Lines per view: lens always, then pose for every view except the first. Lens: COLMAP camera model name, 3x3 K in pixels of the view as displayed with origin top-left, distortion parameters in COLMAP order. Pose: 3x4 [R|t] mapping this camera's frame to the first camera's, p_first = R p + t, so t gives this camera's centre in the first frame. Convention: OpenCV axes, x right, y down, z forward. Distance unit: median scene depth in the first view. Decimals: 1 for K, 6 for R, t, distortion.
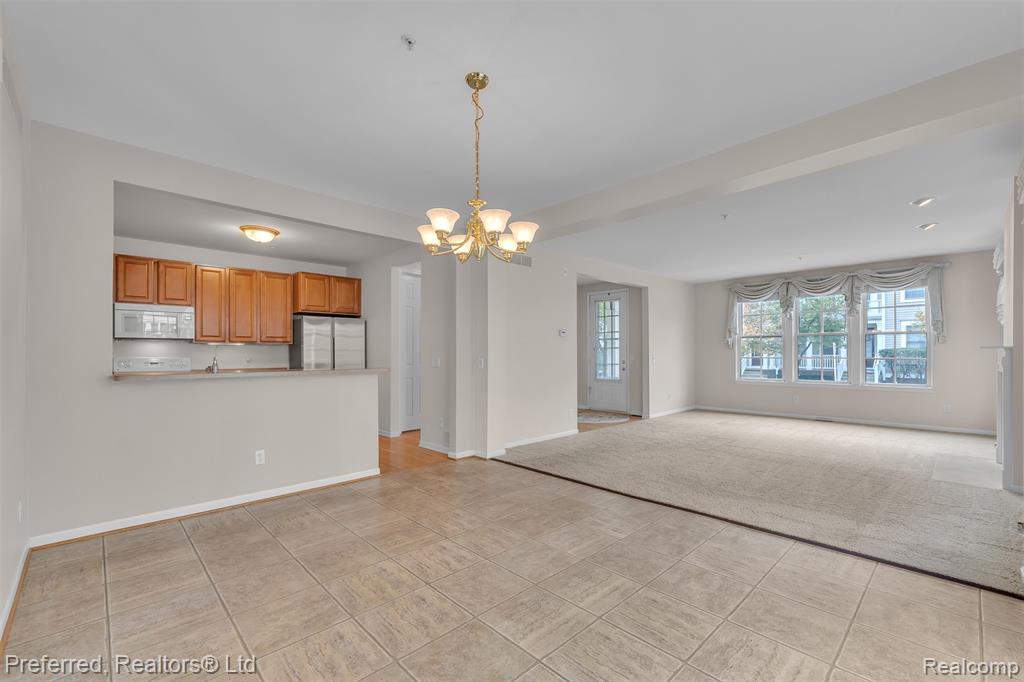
lens RADIAL K [[432.6, 0, 516.9], [0, 432.6, 348.6], [0, 0, 1]] dist [0.005581, 0.000731]
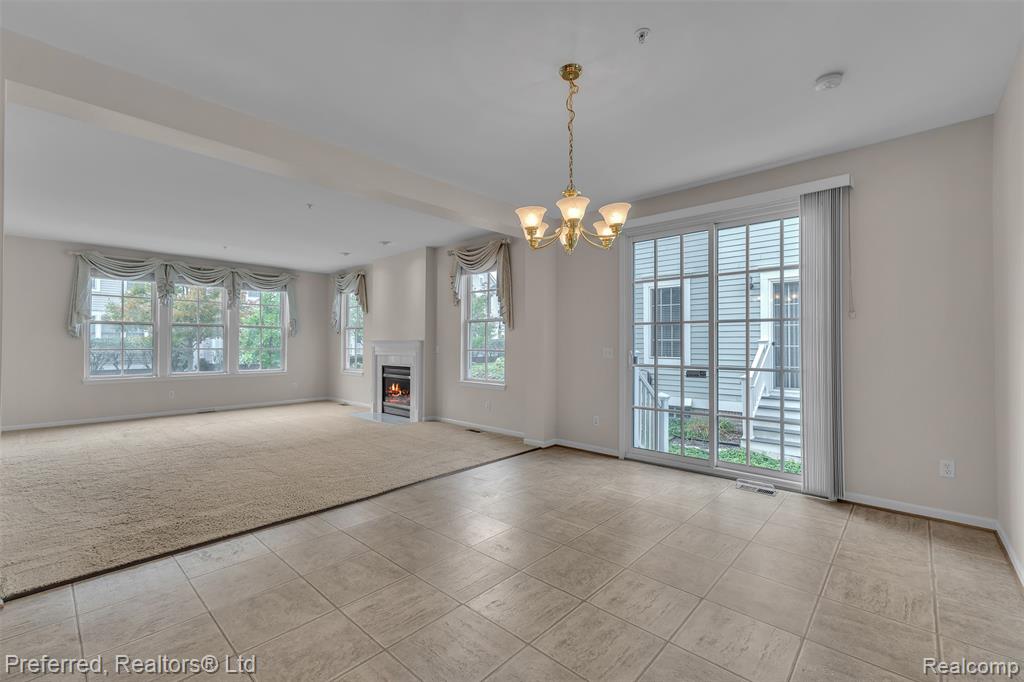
lens RADIAL K [[432.6, 0, 512.6], [0, 432.6, 343.6], [0, 0, 1]] dist [0.005581, 0.000731]
pose [[-0.059743, 0.005340, 0.998199, -0.372429], [-0.013998, 0.999883, -0.006187, 0.006525], [-0.998116, -0.014343, -0.059662, 0.411867]]
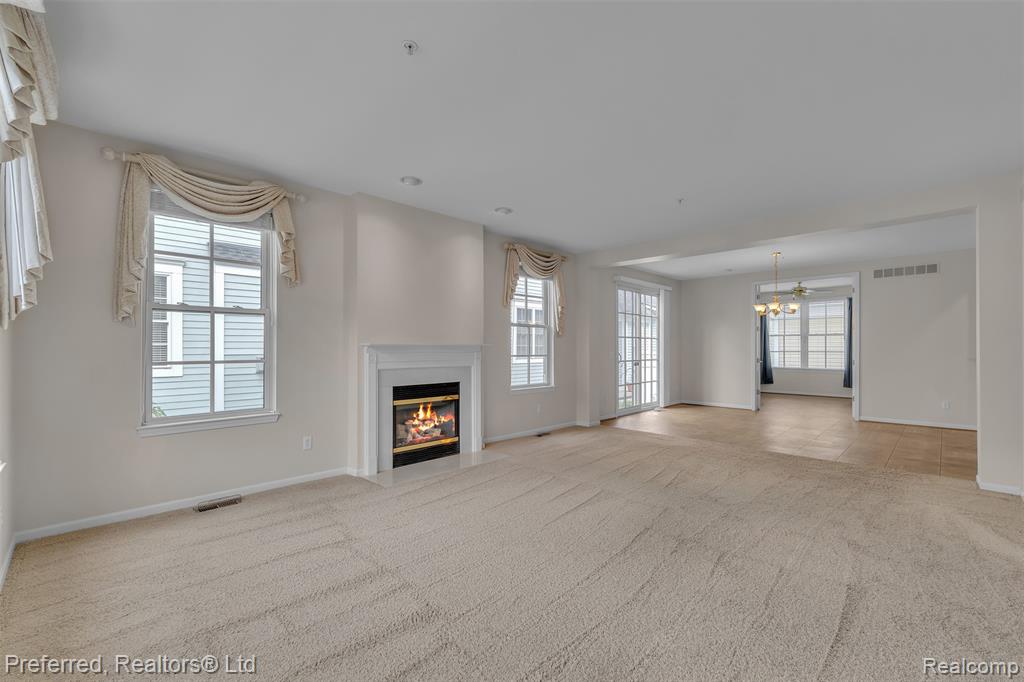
lens RADIAL K [[432.6, 0, 515.5], [0, 432.6, 344.1], [0, 0, 1]] dist [0.005581, 0.000731]
pose [[-0.999774, 0.006162, -0.020333, 0.588881], [0.006618, 0.999727, -0.022399, 0.012862], [0.020190, -0.022528, -0.999542, 1.326985]]
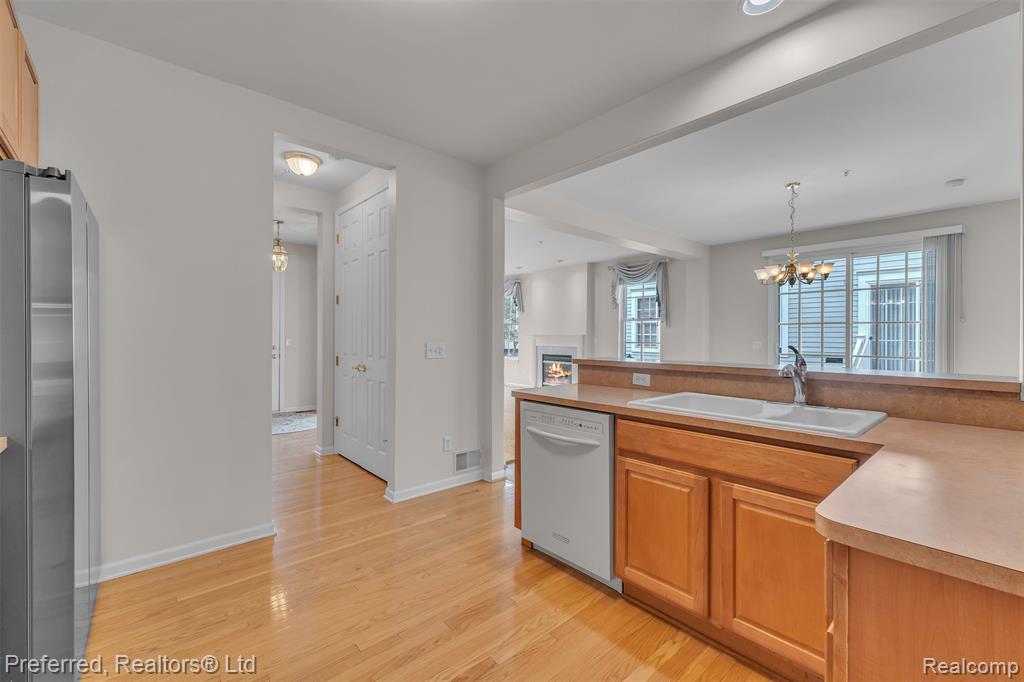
lens RADIAL K [[432.6, 0, 510.2], [0, 432.6, 337.4], [0, 0, 1]] dist [0.005581, 0.000731]
pose [[0.050904, 0.005010, 0.998691, -0.666832], [-0.020107, 0.999790, -0.003991, 0.013408], [-0.998501, -0.019878, 0.050994, 0.713906]]
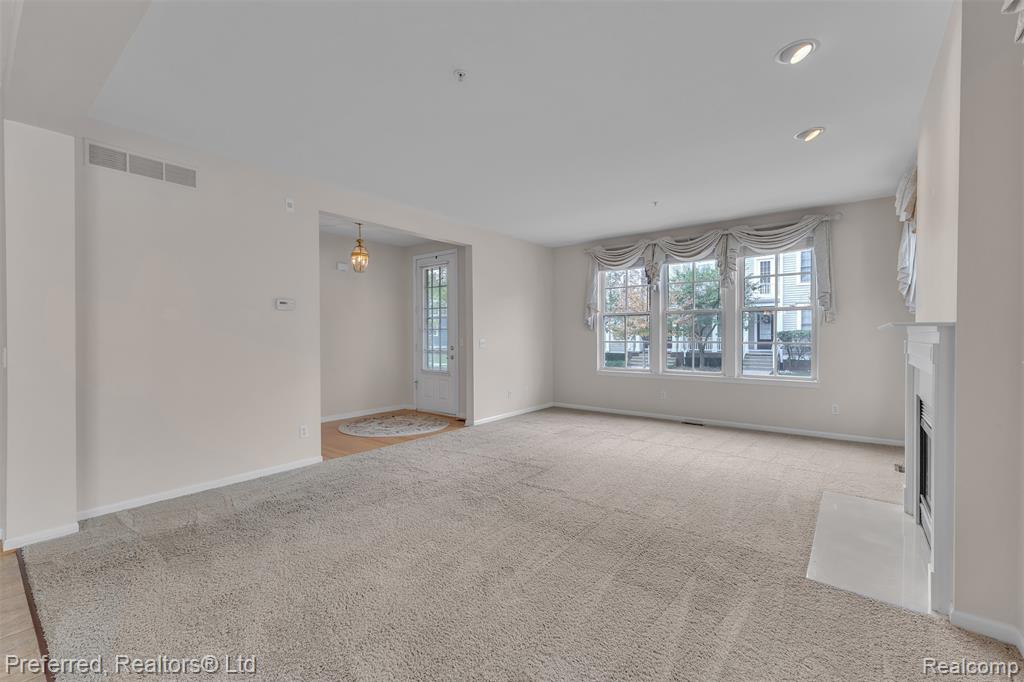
lens RADIAL K [[432.6, 0, 509.7], [0, 432.6, 334.6], [0, 0, 1]] dist [0.005581, 0.000731]
pose [[0.991175, -0.000364, 0.132558, 0.323048], [-0.000709, 0.999967, 0.008050, 0.002709], [-0.132556, -0.008073, 0.991143, 0.324244]]
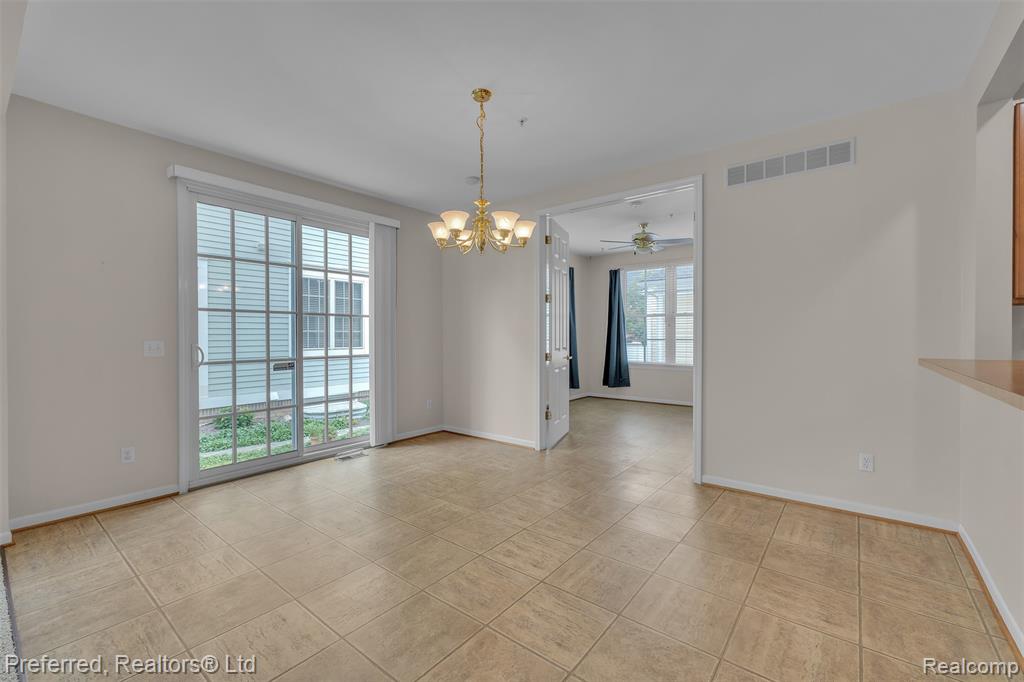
lens RADIAL K [[432.6, 0, 508.3], [0, 432.6, 336.8], [0, 0, 1]] dist [0.005581, 0.000731]
pose [[-0.992605, 0.007872, -0.121133, -0.007362], [0.008893, 0.999929, -0.007894, 0.009689], [0.121063, -0.008913, -0.992605, 0.739765]]
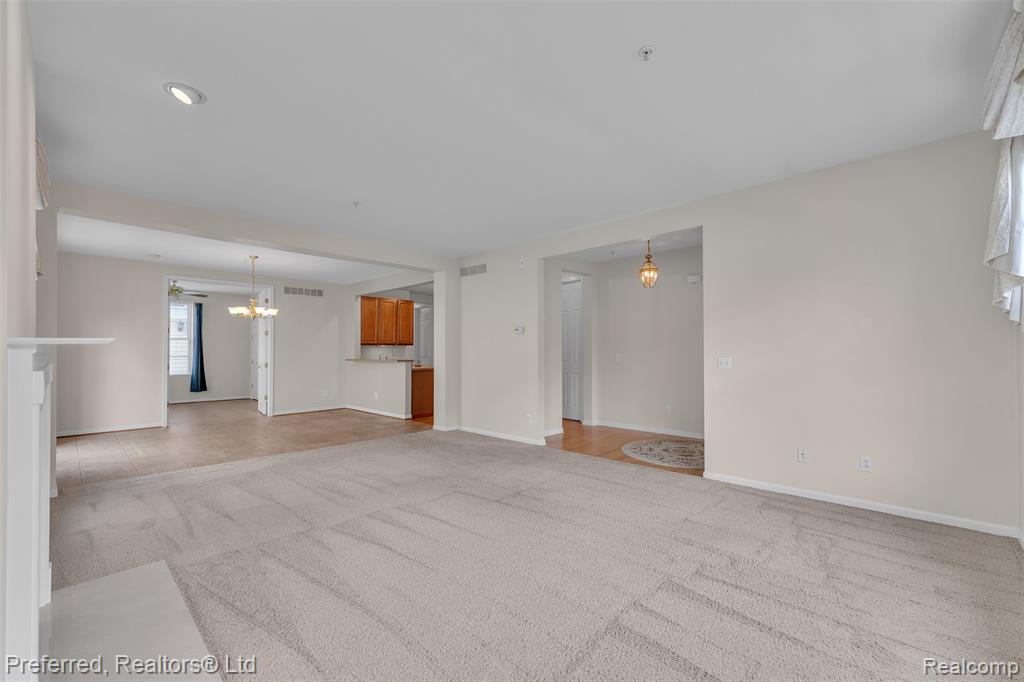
lens RADIAL K [[432.6, 0, 517.8], [0, 432.6, 339.0], [0, 0, 1]] dist [0.005581, 0.000731]
pose [[0.038107, -0.027727, -0.998889, 0.969430], [0.013217, 0.999542, -0.027241, 0.008517], [0.999186, -0.012164, 0.038456, 0.902617]]
